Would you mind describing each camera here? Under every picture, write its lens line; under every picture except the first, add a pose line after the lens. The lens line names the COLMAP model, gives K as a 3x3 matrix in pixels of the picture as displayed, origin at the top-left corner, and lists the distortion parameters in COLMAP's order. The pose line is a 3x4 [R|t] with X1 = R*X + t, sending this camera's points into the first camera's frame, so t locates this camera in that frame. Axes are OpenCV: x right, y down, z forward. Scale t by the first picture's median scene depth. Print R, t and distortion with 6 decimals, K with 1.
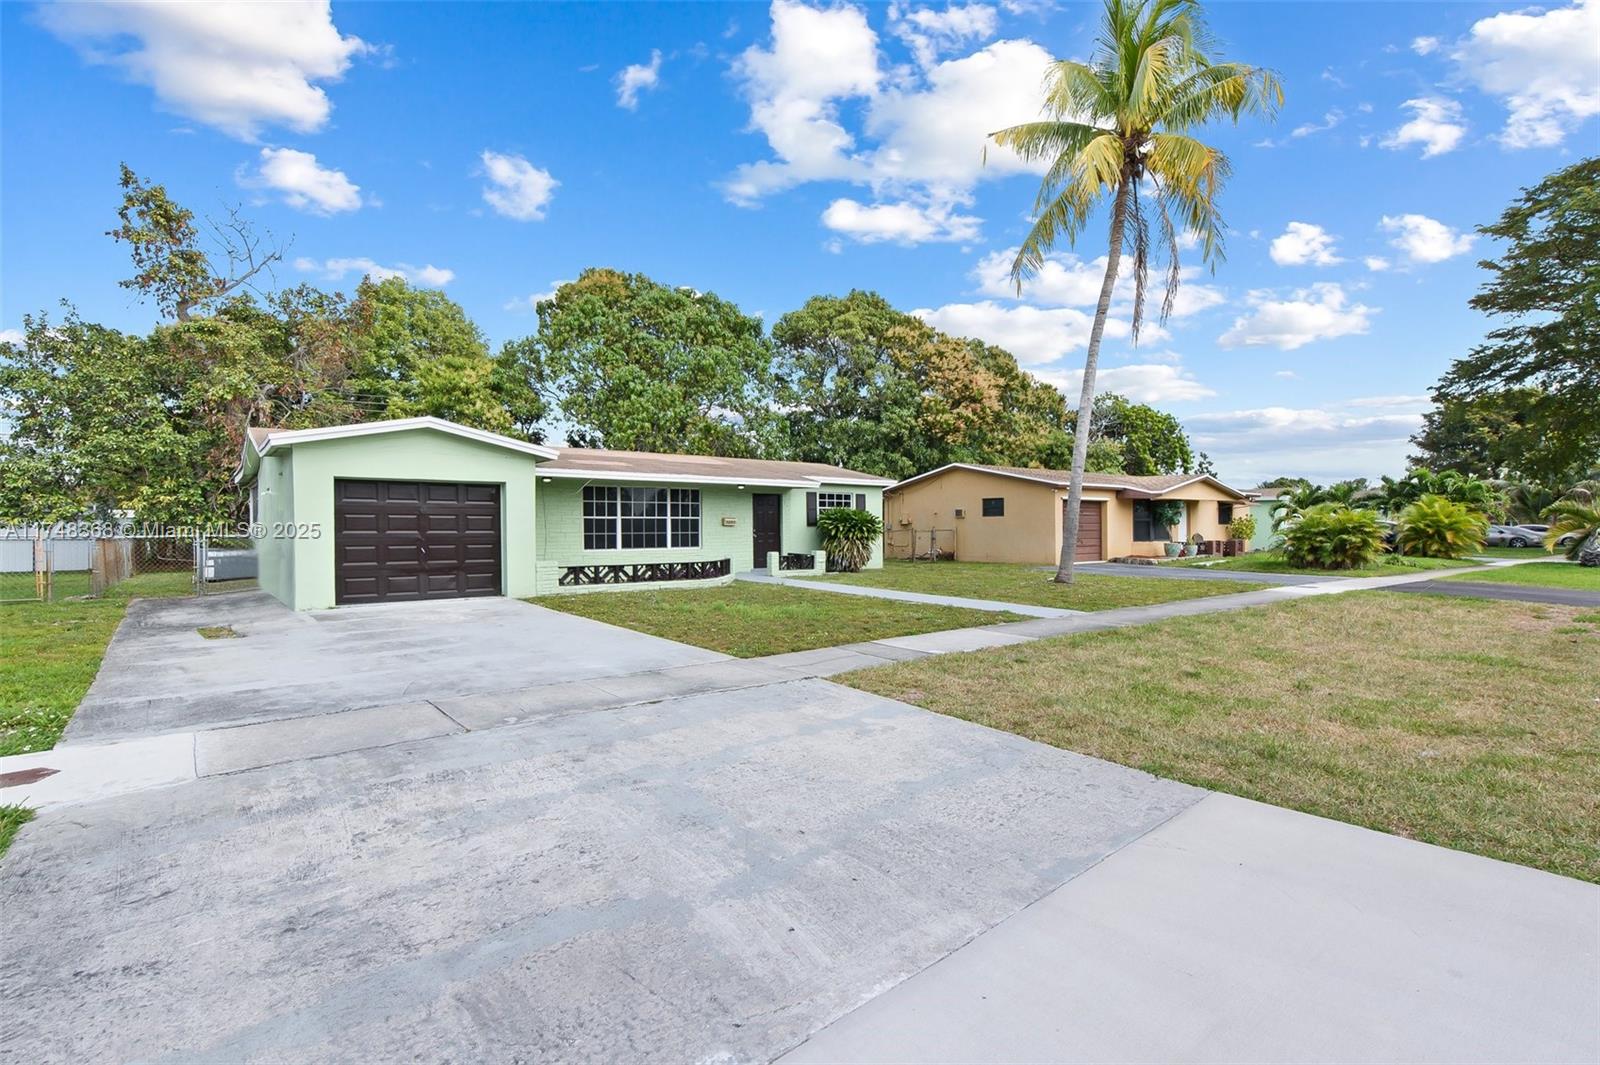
lens RADIAL K [[743.0, 0, 798.5], [0, 743.0, 535.4], [0, 0, 1]] dist [0.008428, -0.000421]
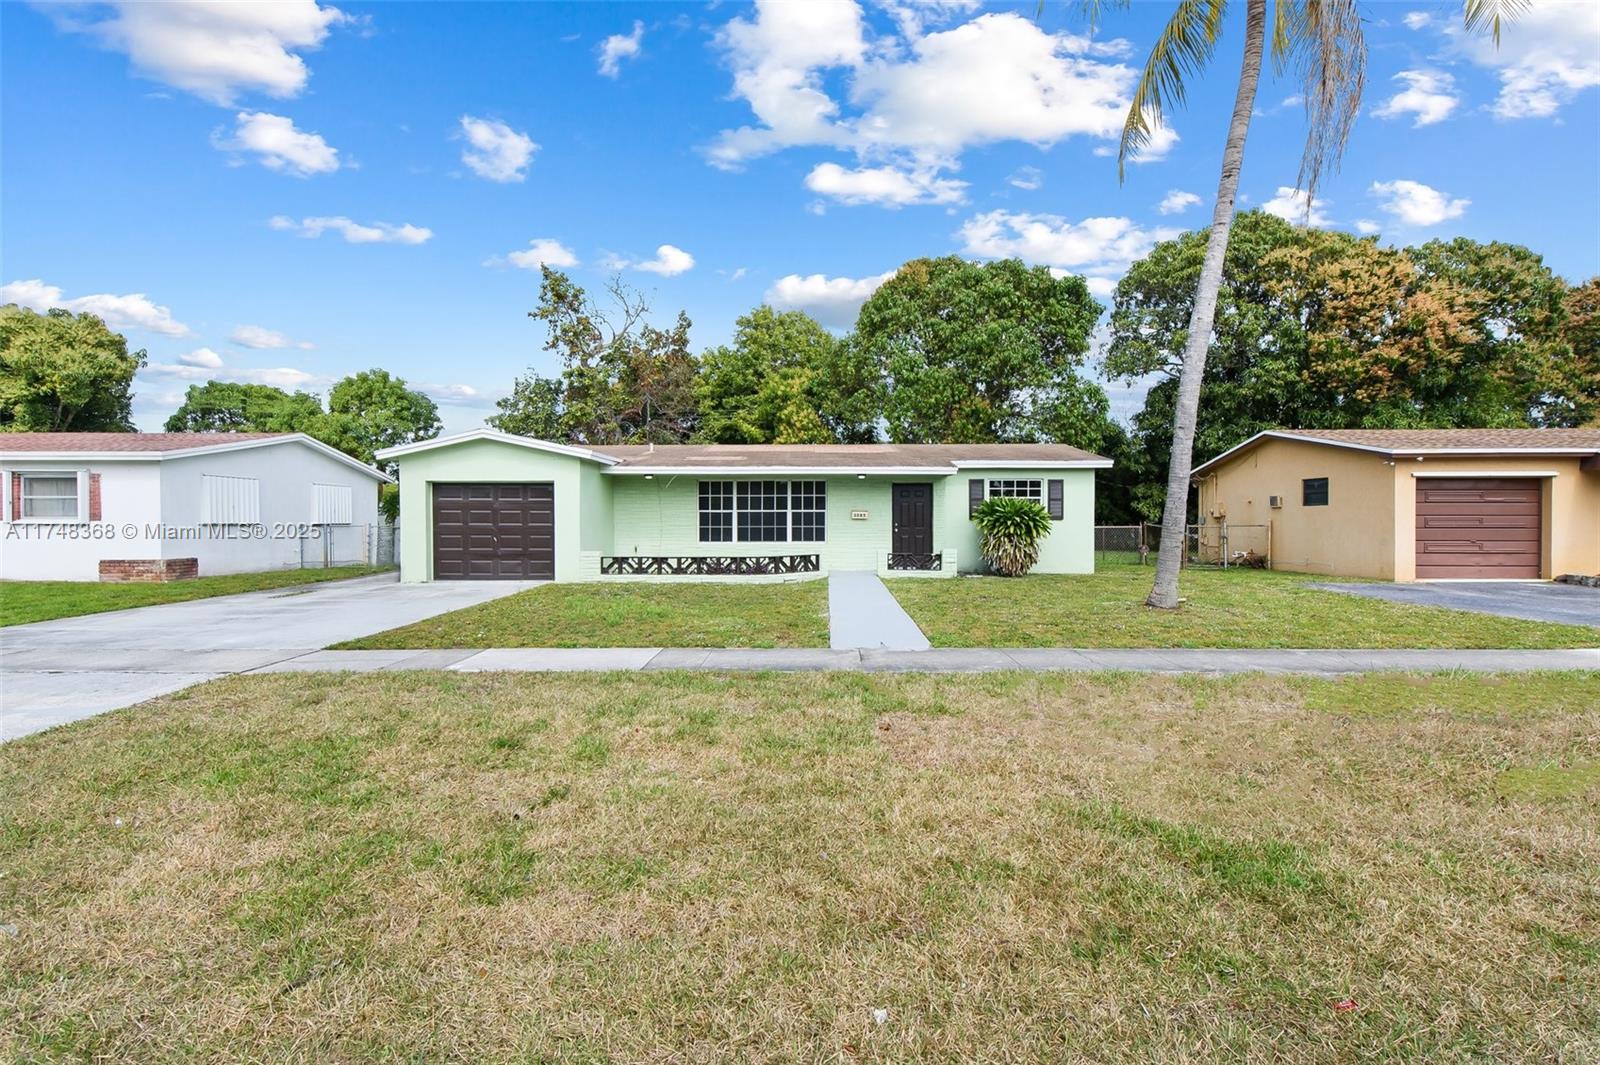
lens RADIAL K [[743.0, 0, 804.3], [0, 743.0, 531.2], [0, 0, 1]] dist [0.008428, -0.000421]
pose [[0.779083, 0.010459, -0.626834, 0.447145], [-0.008399, 0.999945, 0.006245, -0.003324], [0.626865, 0.000400, 0.779128, 0.247042]]
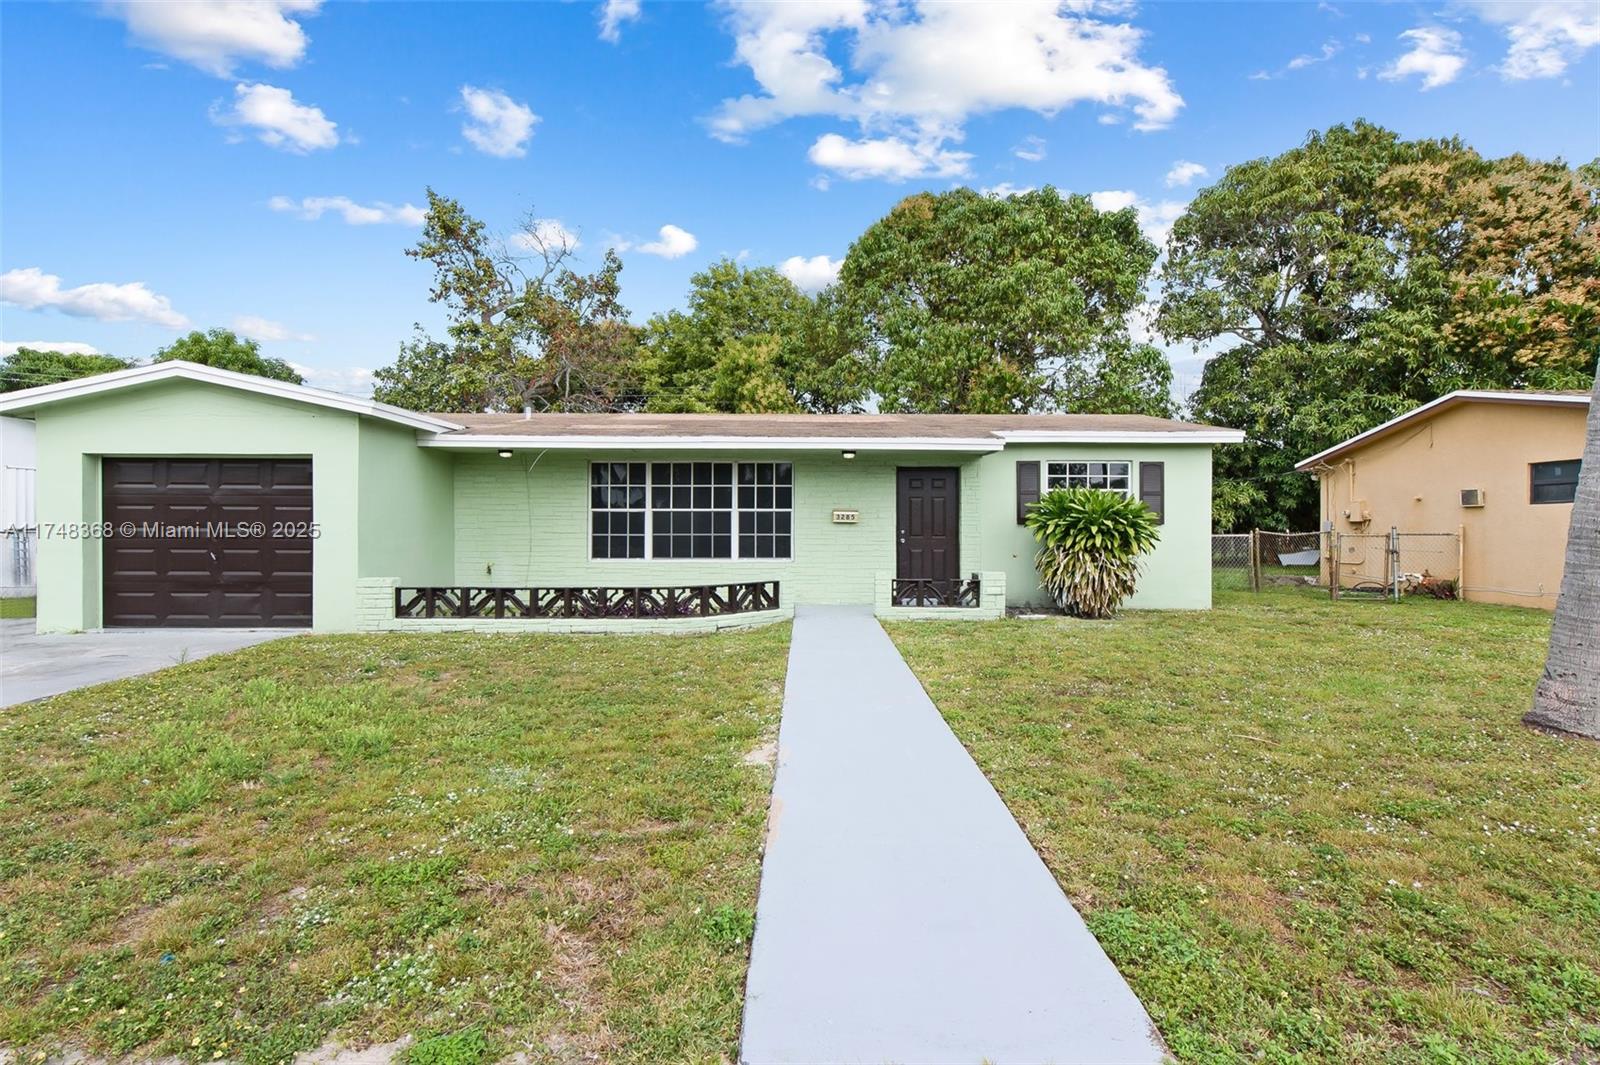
lens RADIAL K [[788.3, 0, 802.4], [0, 788.3, 527.2], [0, 0, 1]] dist [0.009609, -0.002004]
pose [[0.794135, 0.003930, -0.607729, 0.266077], [-0.010353, 0.999921, -0.007063, -0.005312], [0.607653, 0.011901, 0.794113, 0.504635]]
